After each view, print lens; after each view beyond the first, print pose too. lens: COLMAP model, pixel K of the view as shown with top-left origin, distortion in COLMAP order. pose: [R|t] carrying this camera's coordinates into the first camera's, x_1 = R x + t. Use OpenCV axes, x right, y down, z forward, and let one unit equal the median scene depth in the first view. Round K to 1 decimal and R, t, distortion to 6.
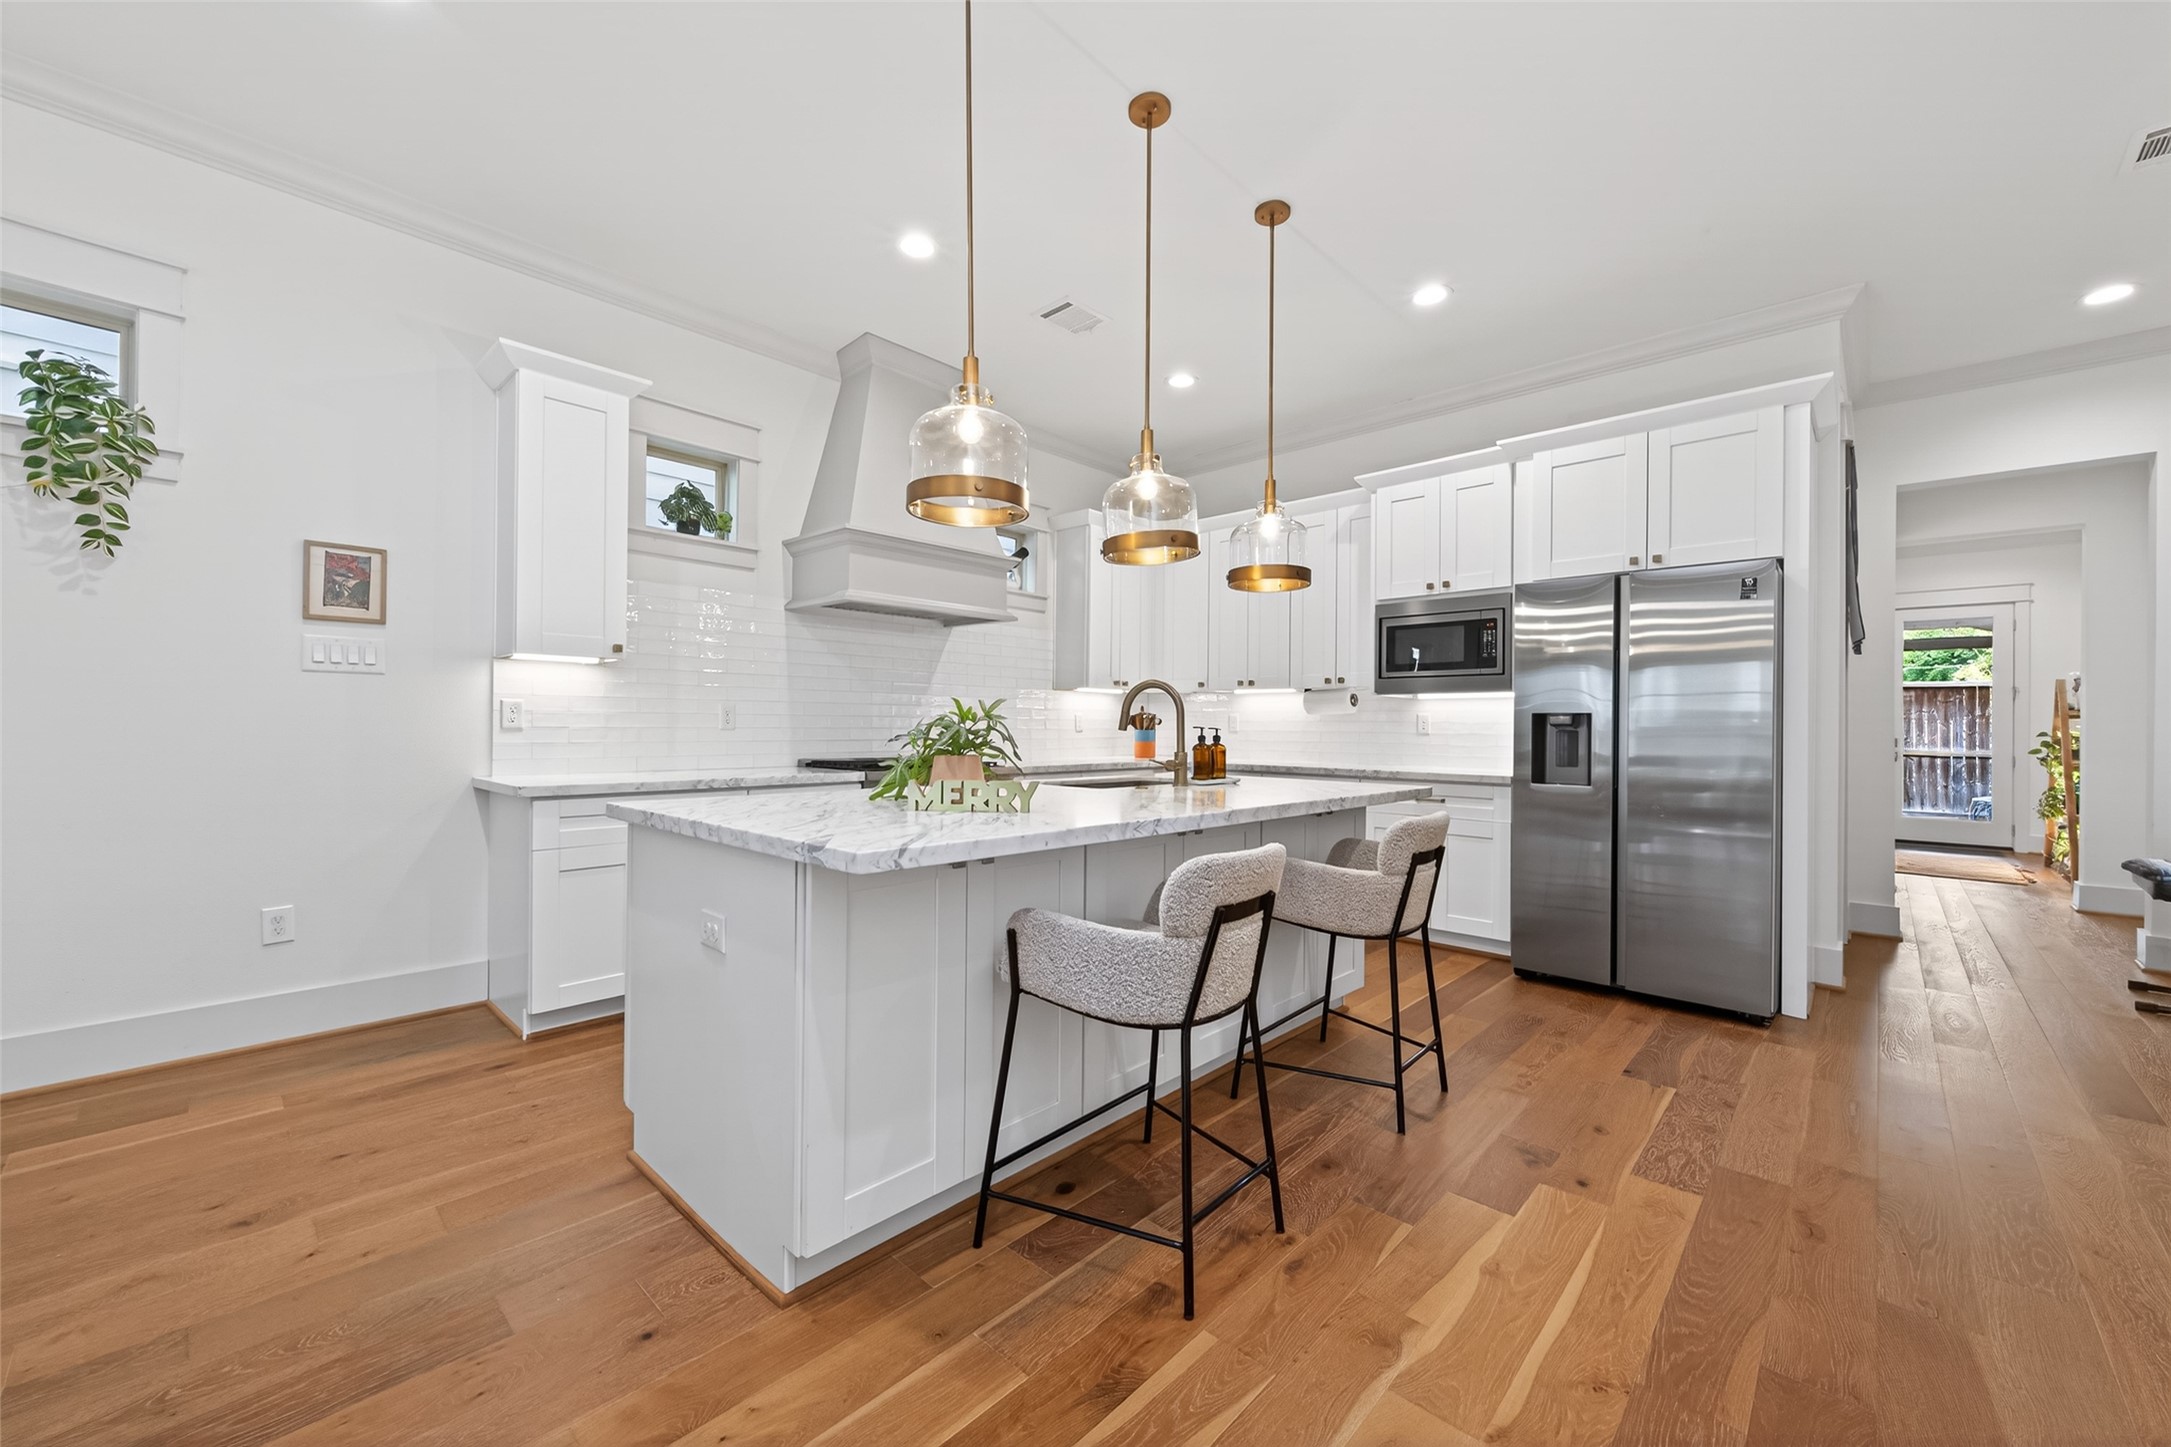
lens RADIAL K [[847.4, 0, 1085.8], [0, 847.4, 722.5], [0, 0, 1]] dist [0.007585, -0.000433]
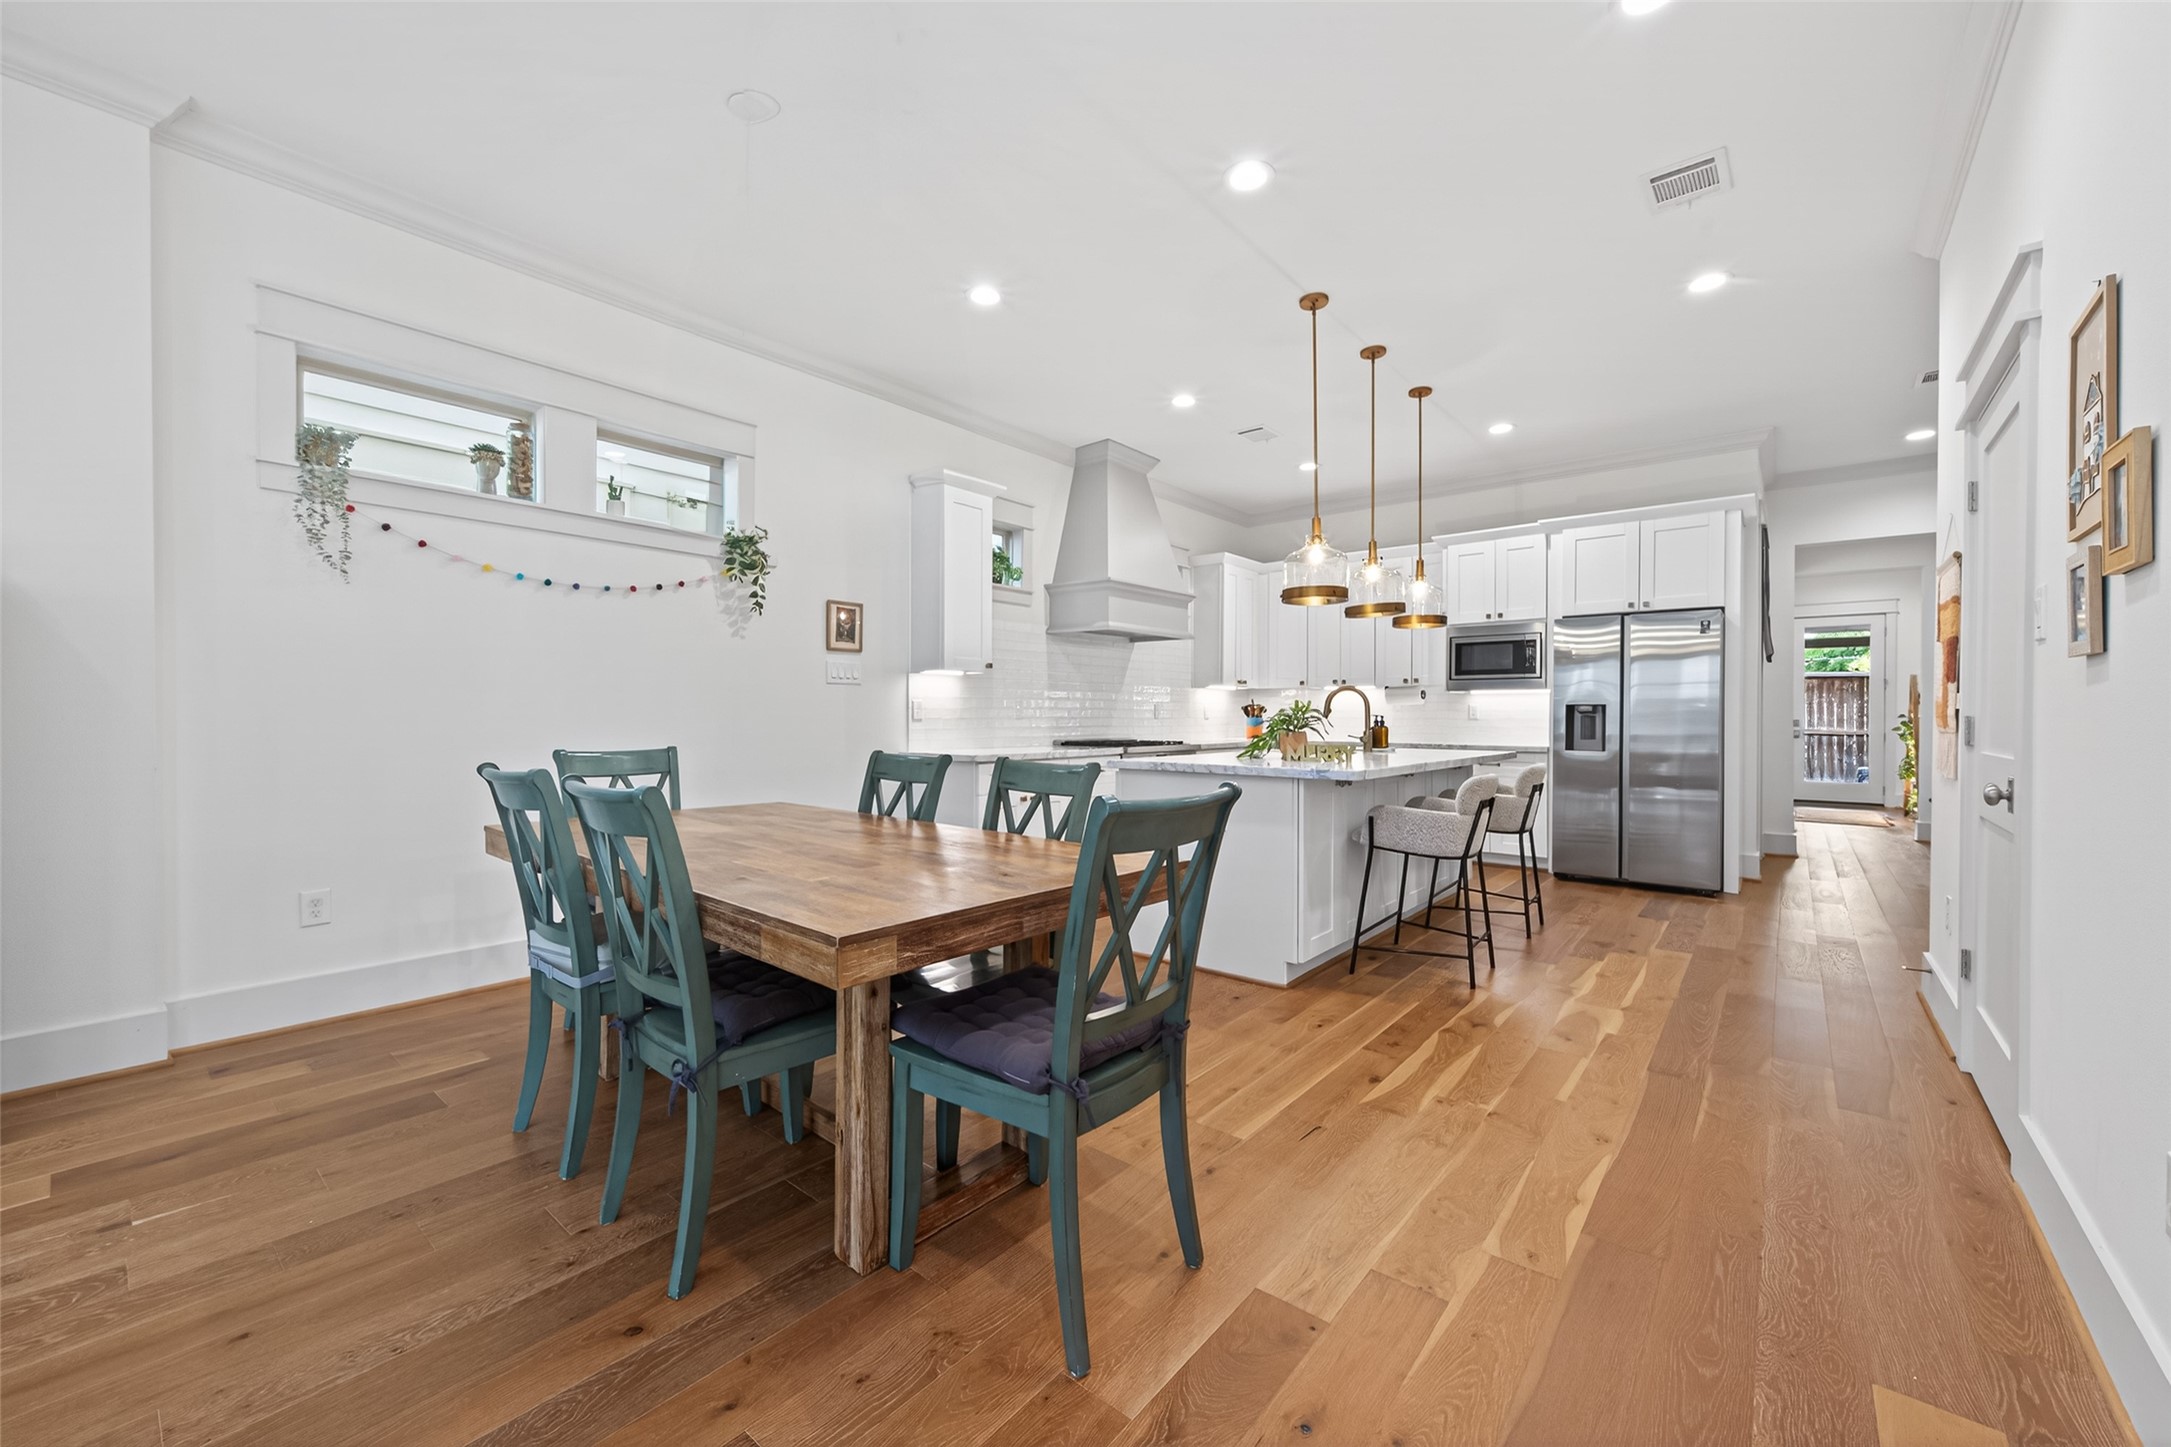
lens RADIAL K [[847.4, 0, 1085.5], [0, 847.4, 716.5], [0, 0, 1]] dist [0.007585, -0.000433]
pose [[0.998286, -0.006192, 0.058197, -0.395299], [0.005701, 0.999947, 0.008600, -0.006900], [-0.058247, -0.008254, 0.998268, -0.439488]]
